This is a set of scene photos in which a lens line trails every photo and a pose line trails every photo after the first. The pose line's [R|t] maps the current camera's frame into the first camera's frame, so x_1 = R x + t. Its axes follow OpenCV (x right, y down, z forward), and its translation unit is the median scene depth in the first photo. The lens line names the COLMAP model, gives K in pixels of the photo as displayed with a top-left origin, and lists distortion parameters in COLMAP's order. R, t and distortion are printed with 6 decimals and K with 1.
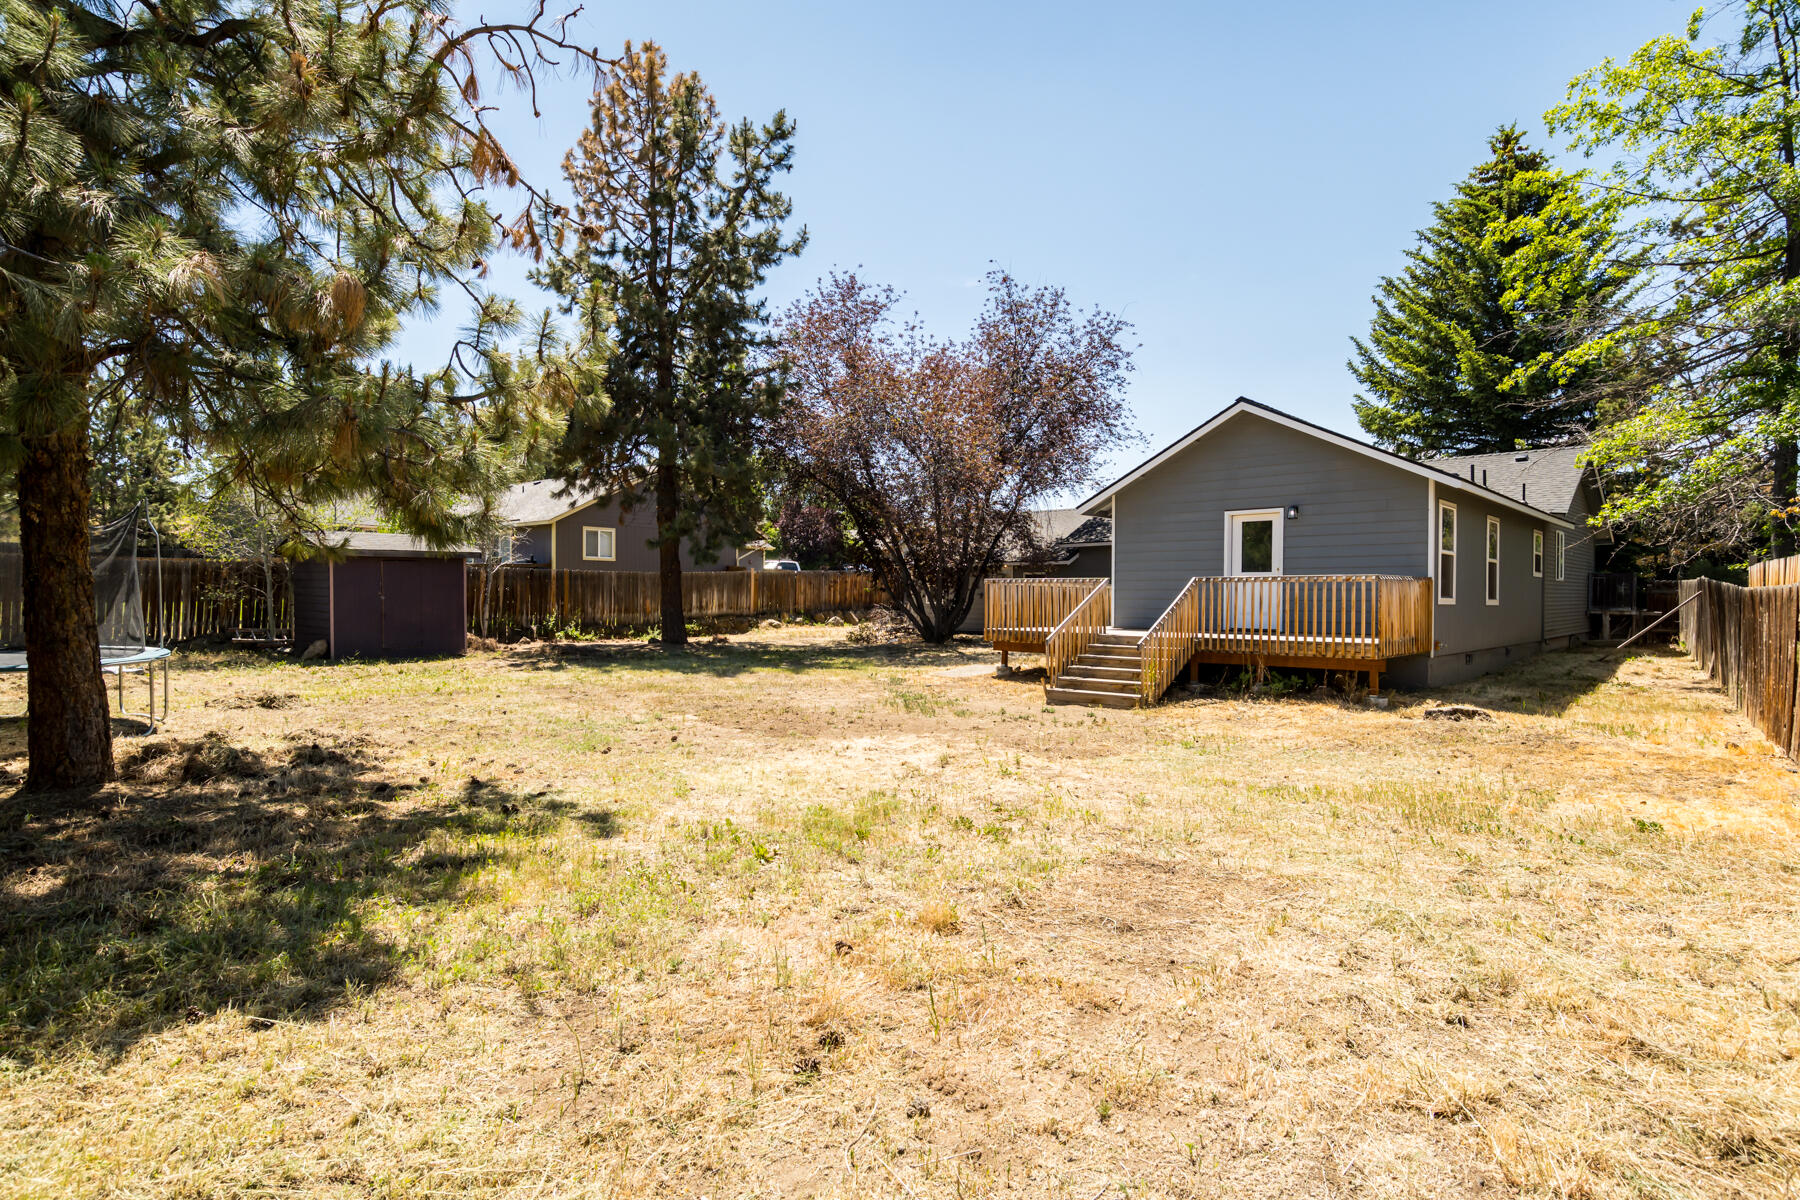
lens RADIAL K [[893.0, 0, 900.6], [0, 893.0, 591.4], [0, 0, 1]] dist [-0.036159, 0.018926]
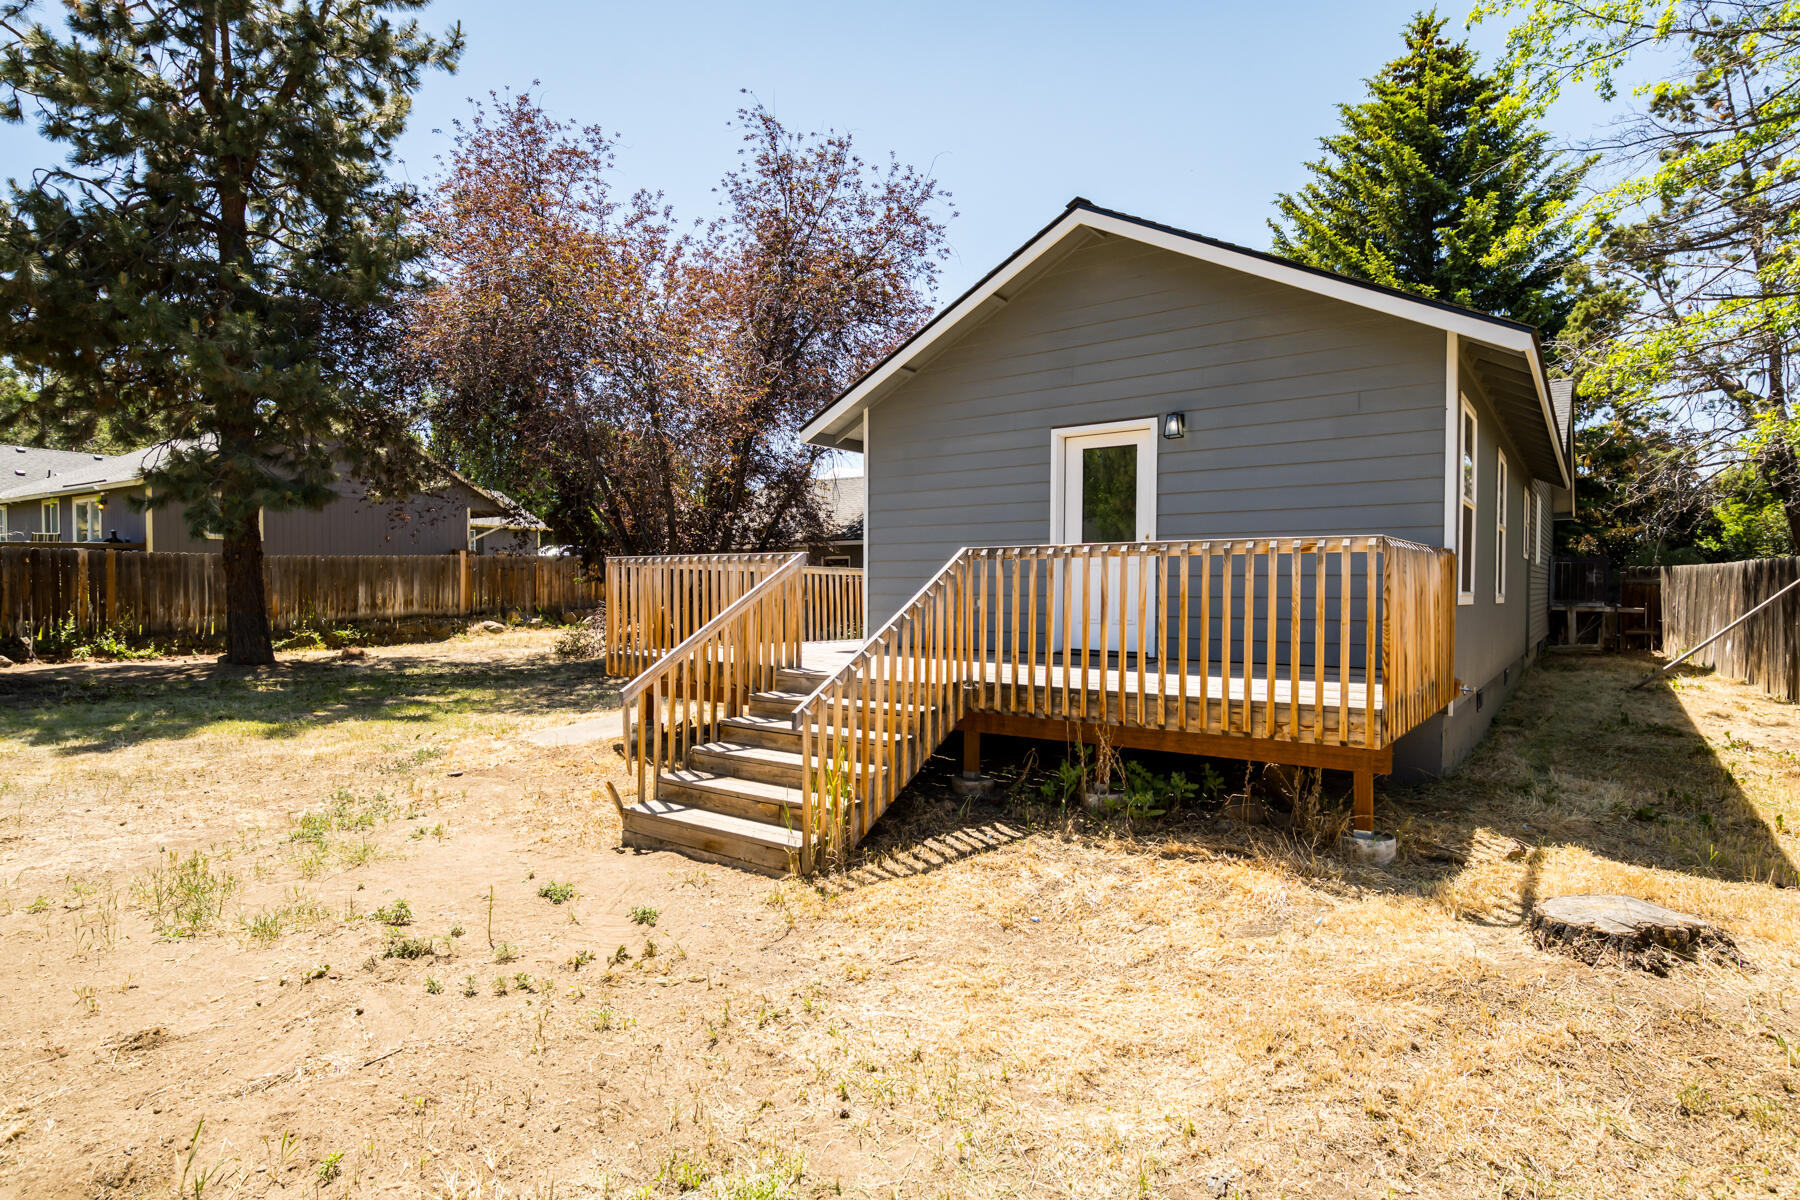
lens RADIAL K [[909.8, 0, 900.7], [0, 909.8, 594.9], [0, 0, 1]] dist [-0.027566, 0.013031]
pose [[0.992124, -0.003592, 0.125208, 0.130167], [0.001995, 0.999915, 0.012879, 0.001079], [-0.125243, -0.012528, 0.992047, 0.296209]]
